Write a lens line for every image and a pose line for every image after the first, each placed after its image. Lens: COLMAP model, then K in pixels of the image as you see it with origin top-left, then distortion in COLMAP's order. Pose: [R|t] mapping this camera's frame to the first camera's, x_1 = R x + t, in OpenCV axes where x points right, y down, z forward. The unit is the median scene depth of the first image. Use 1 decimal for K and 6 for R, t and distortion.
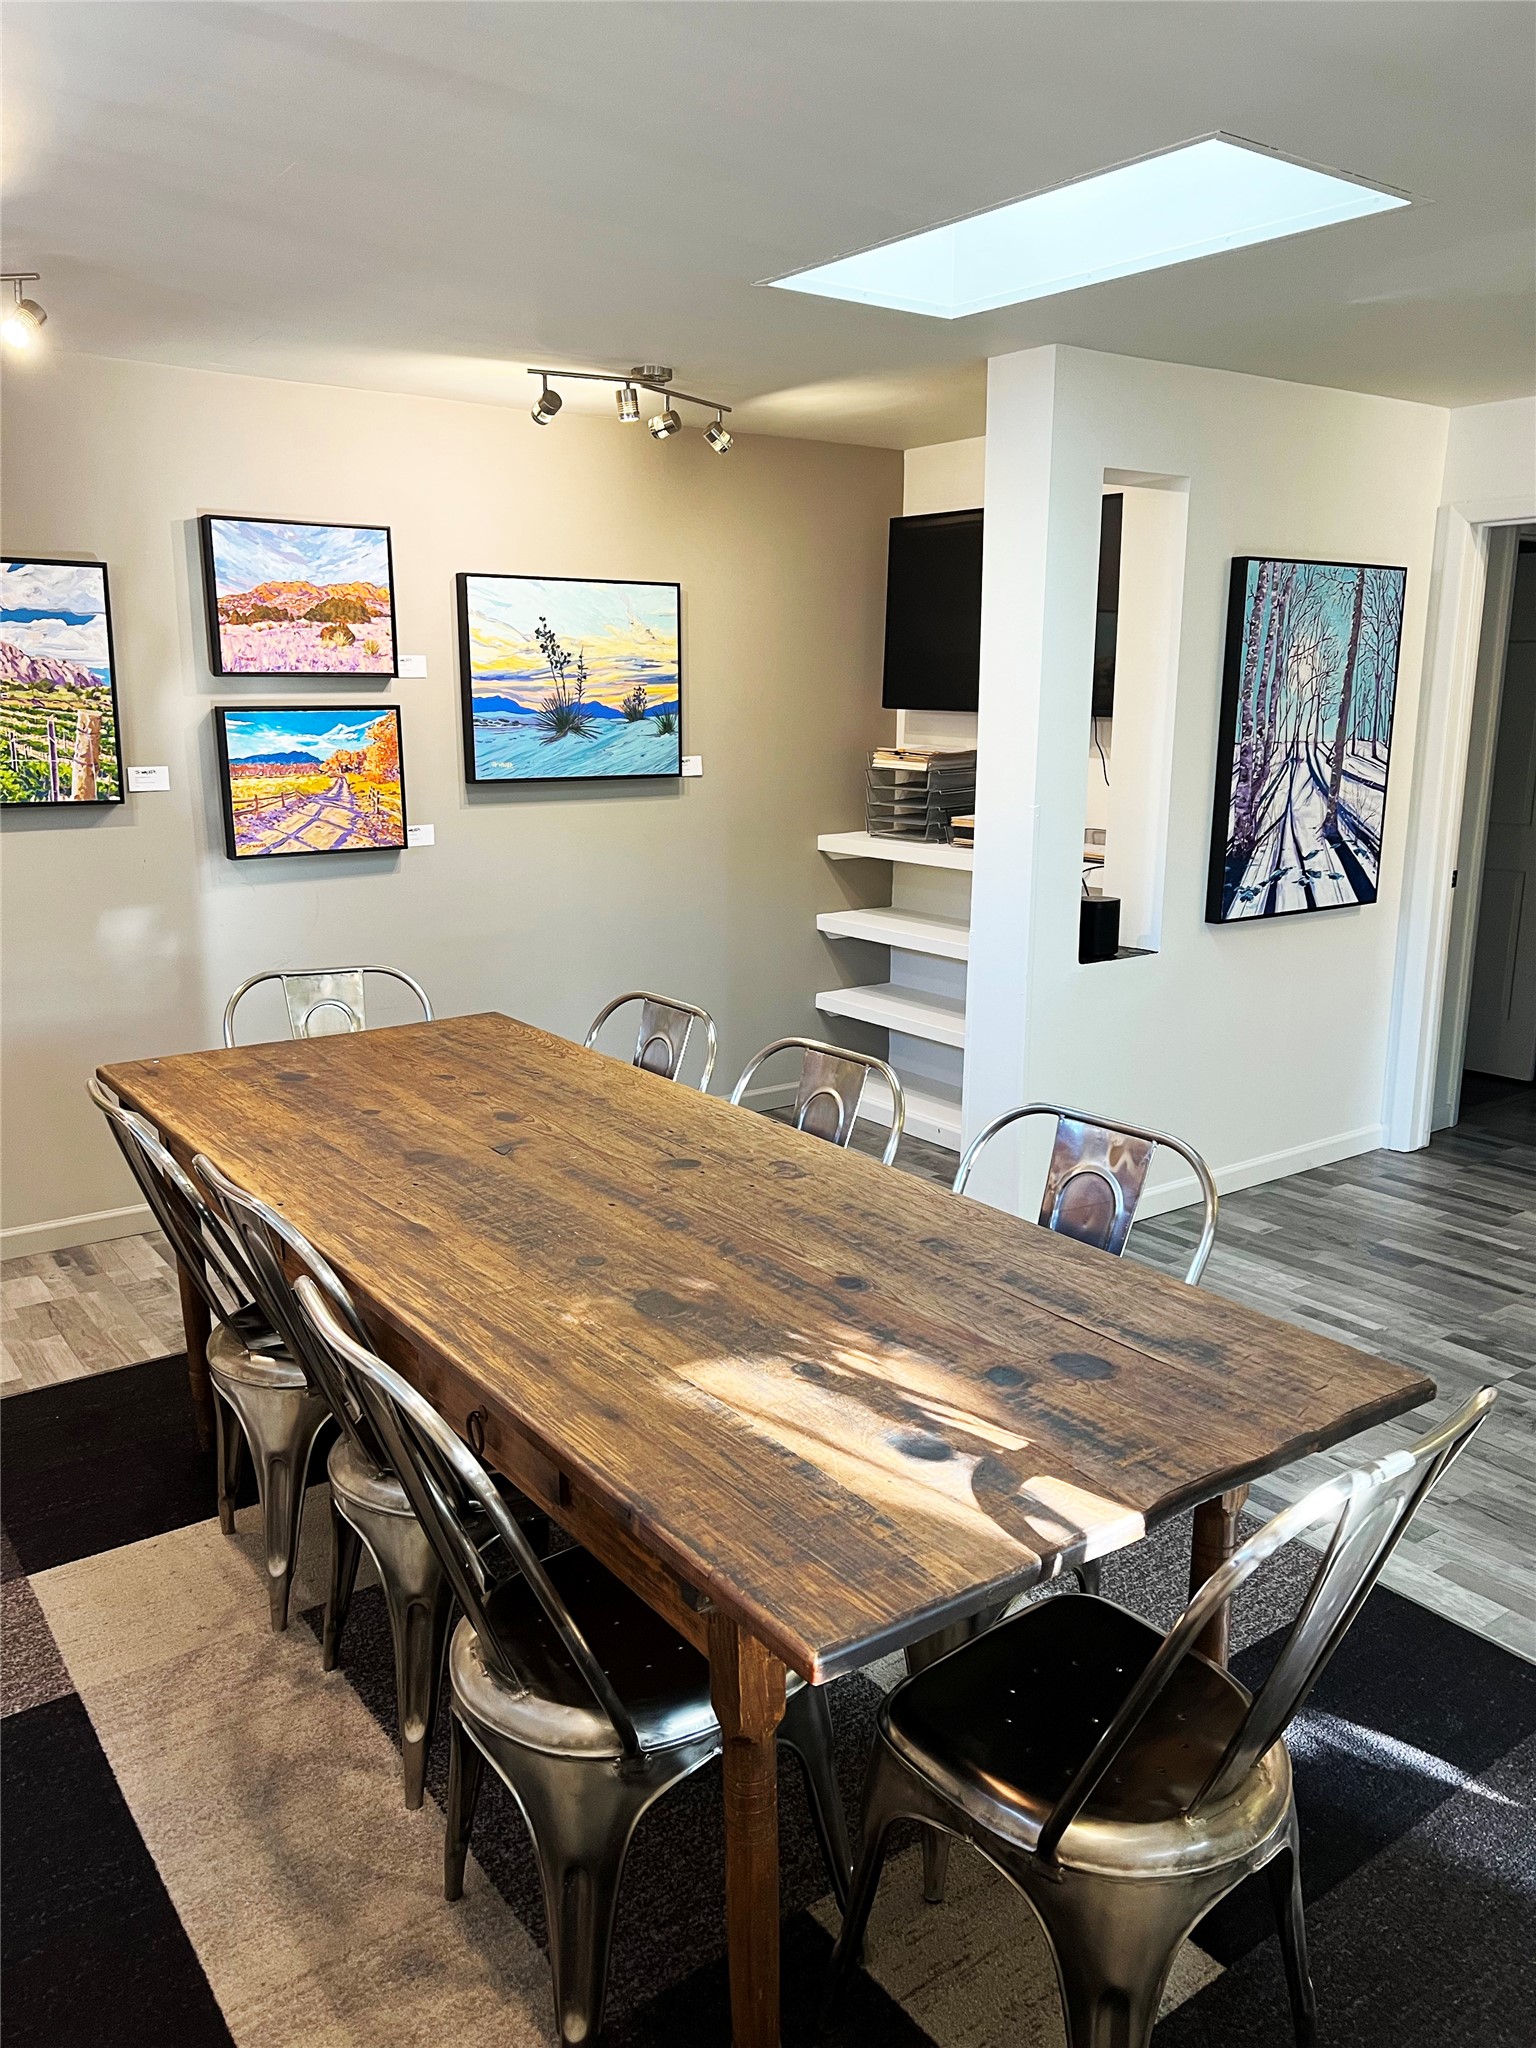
lens RADIAL K [[1540.2, 0, 768.0], [0, 1540.2, 1024.0], [0, 0, 1]] dist [0.088553, -0.177181]
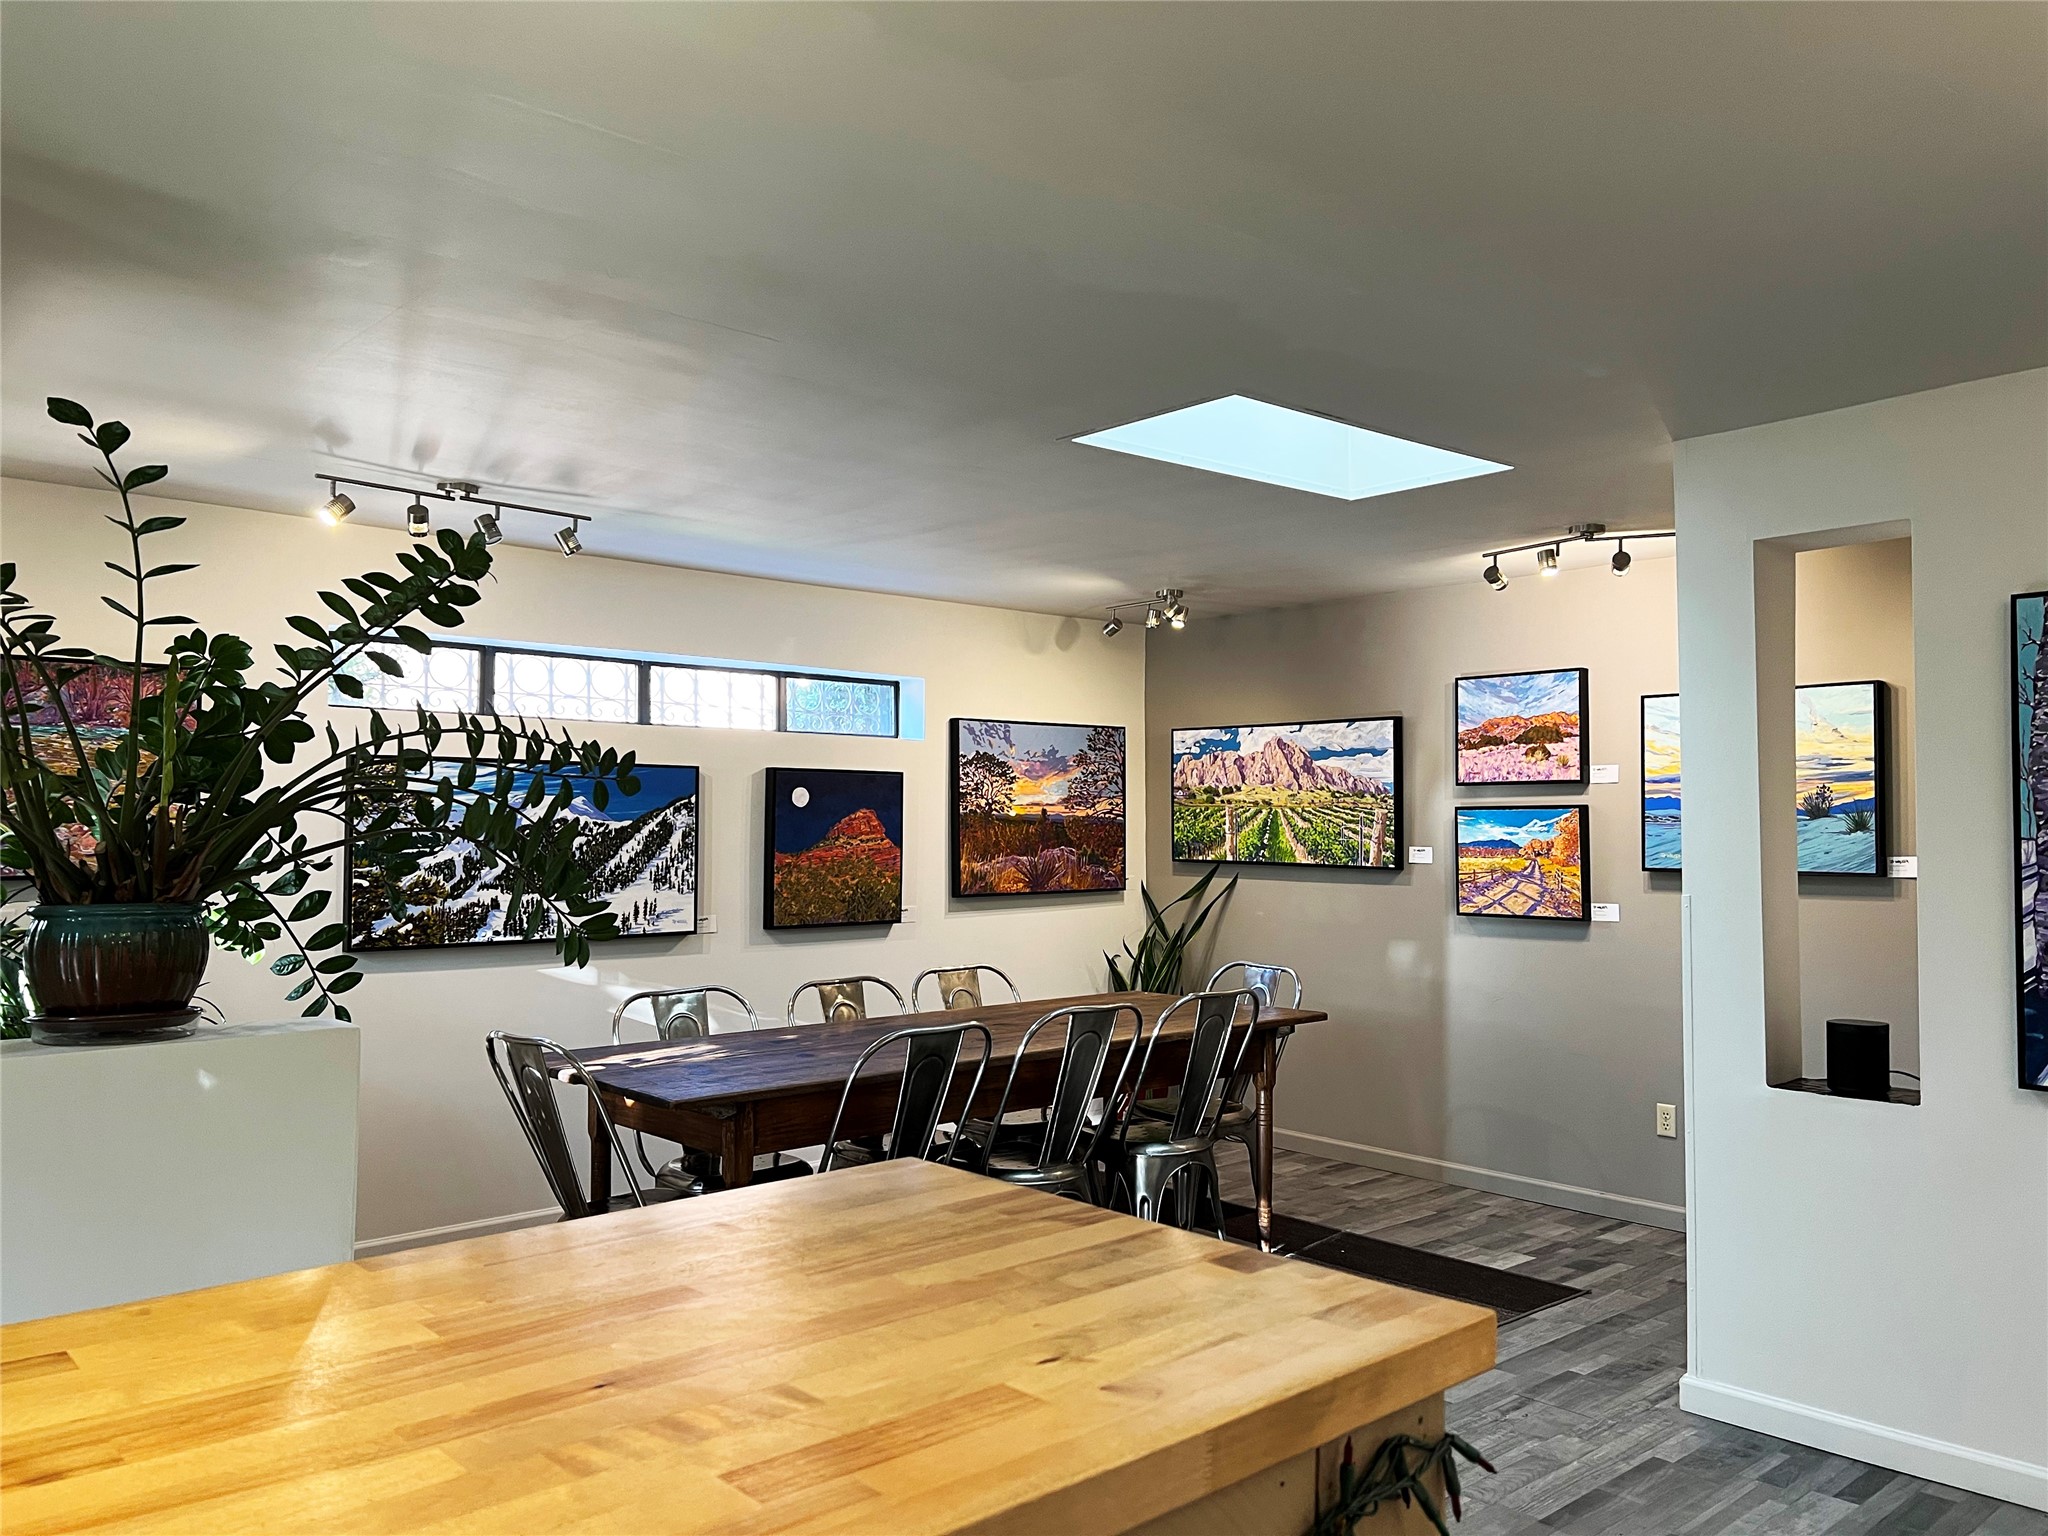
lens RADIAL K [[1540.2, 0, 1024.0], [0, 1540.2, 768.0], [0, 0, 1]] dist [0.088553, -0.177181]
pose [[0.087773, -0.037961, -0.995417, 0.979647], [-0.213325, 0.975375, -0.056007, -0.071900], [0.973030, 0.217264, 0.077513, 0.477796]]
